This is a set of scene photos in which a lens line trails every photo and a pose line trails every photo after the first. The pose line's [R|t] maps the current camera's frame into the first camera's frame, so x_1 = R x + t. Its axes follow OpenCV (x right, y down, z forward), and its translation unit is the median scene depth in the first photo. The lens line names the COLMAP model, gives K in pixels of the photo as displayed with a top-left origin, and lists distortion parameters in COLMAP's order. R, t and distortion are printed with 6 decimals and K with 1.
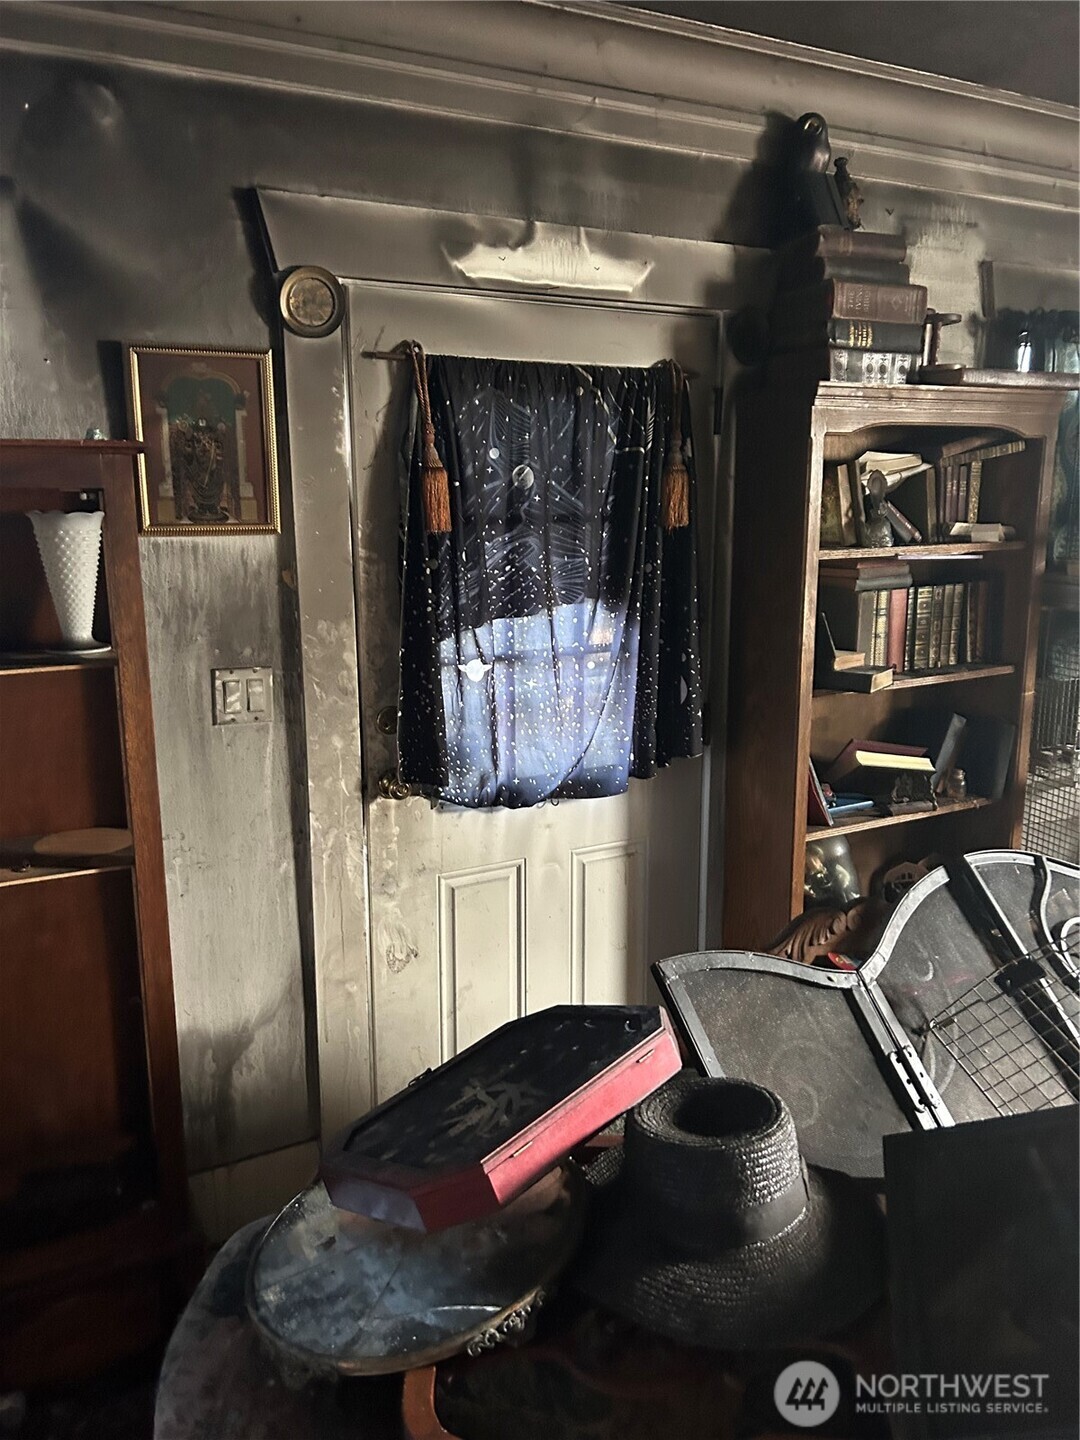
lens RADIAL K [[1119.3, 0, 540.0], [0, 1119.3, 720.0], [0, 0, 1]] dist [-0.004126, -0.002781]
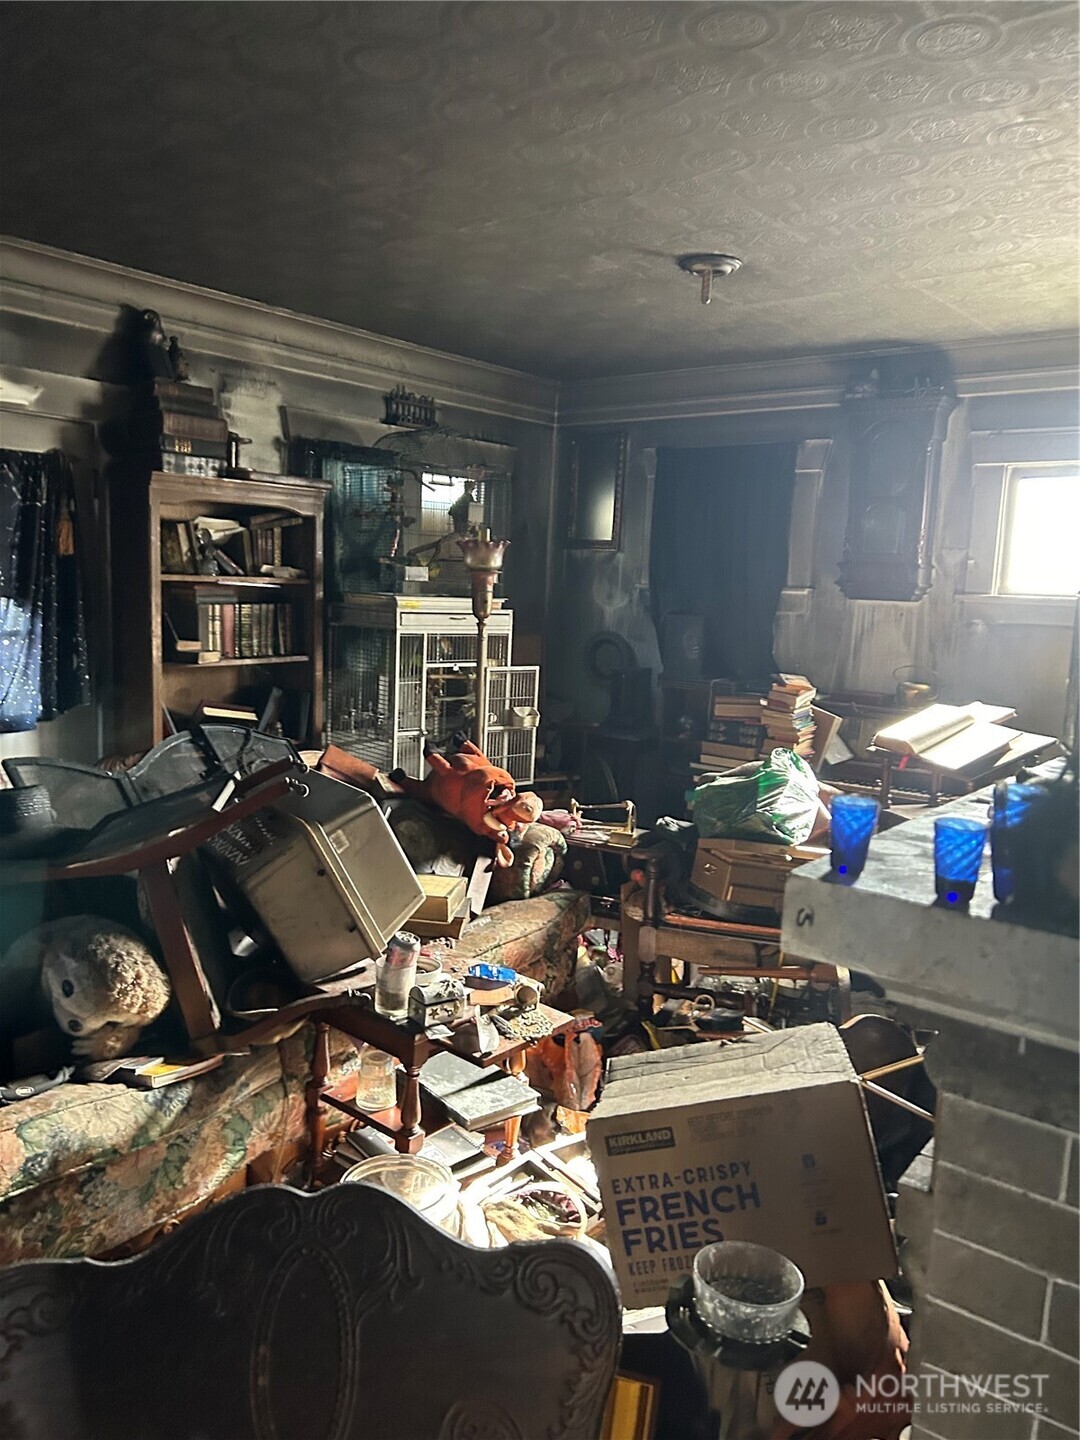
lens RADIAL K [[1124.9, 0, 540.0], [0, 1124.9, 720.0], [0, 0, 1]] dist [0.091894, -0.120489]
pose [[0.922822, -0.003530, 0.385210, 0.116337], [0.030905, 0.997413, -0.064897, 0.176344], [-0.383985, 0.071793, 0.920544, -0.683410]]
